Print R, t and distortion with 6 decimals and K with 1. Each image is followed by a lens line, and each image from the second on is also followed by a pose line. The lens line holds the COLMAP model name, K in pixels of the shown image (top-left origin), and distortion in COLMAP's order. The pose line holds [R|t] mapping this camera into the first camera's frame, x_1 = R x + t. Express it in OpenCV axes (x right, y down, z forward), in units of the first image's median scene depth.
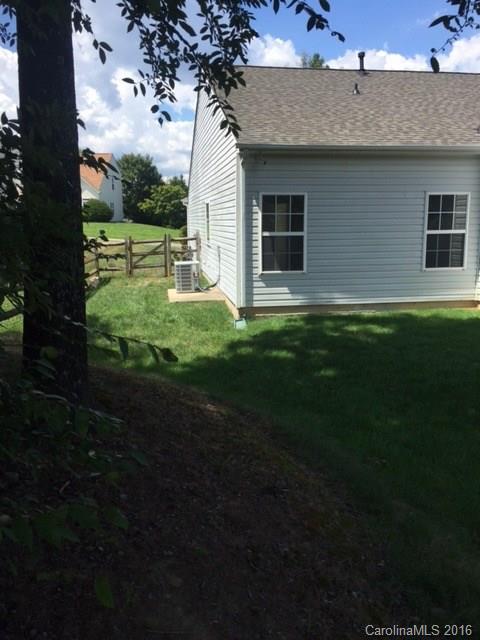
lens RADIAL K [[552.7, 0, 240.7], [0, 552.7, 319.4], [0, 0, 1]] dist [0.072755, -0.130984]
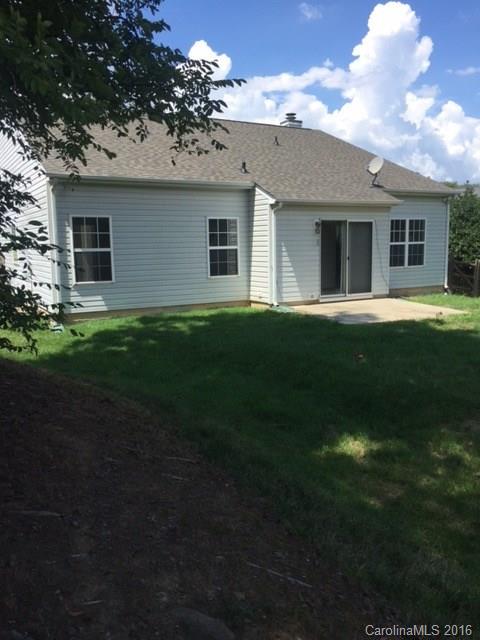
lens RADIAL K [[552.7, 0, 240.7], [0, 552.7, 319.4], [0, 0, 1]] dist [0.072755, -0.130984]
pose [[0.939000, -0.054332, 0.339599, -0.037050], [0.068615, 0.997187, -0.030182, 0.049781], [-0.337004, 0.051643, 0.940086, -0.207429]]
